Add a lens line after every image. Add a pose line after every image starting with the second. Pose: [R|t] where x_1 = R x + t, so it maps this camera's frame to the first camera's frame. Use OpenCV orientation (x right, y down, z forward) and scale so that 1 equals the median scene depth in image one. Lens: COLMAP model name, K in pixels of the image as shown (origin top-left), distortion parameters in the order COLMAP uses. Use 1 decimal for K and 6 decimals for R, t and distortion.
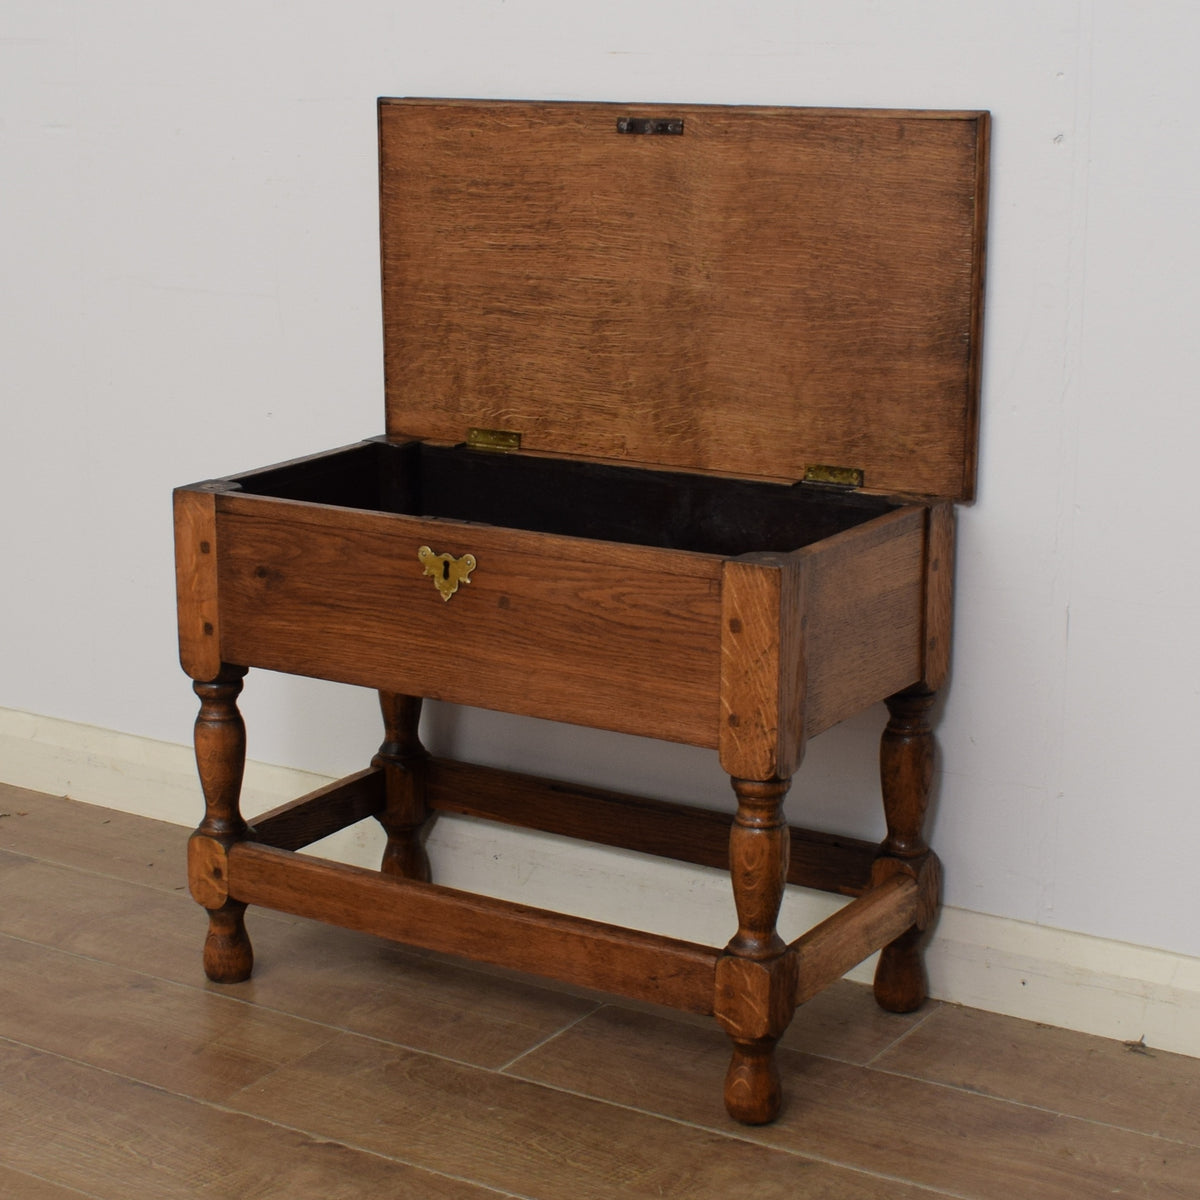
lens RADIAL K [[2530.6, 0, 596.4], [0, 2530.6, 527.7], [0, 0, 1]] dist [-0.071739, 0.000000]
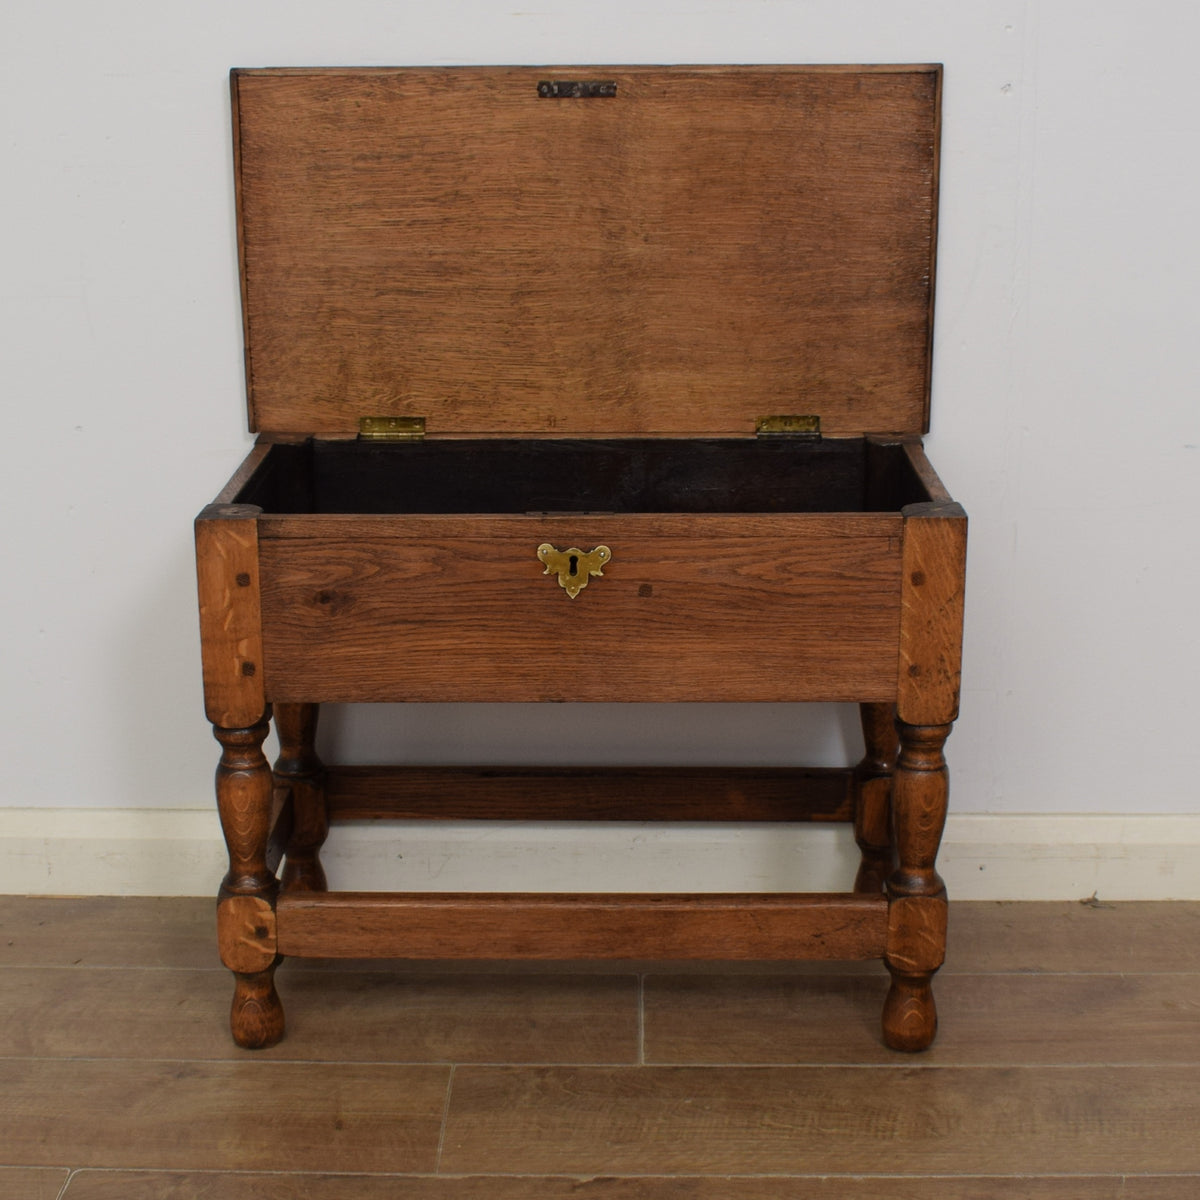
lens RADIAL K [[2282.9, 0, 624.3], [0, 2282.9, 594.1], [0, 0, 1]] dist [-0.082843, 0.000000]
pose [[0.850526, -0.145196, 0.505493, -0.456061], [0.111346, 0.989061, 0.096748, -0.051041], [-0.514011, -0.026002, 0.857389, 0.242452]]
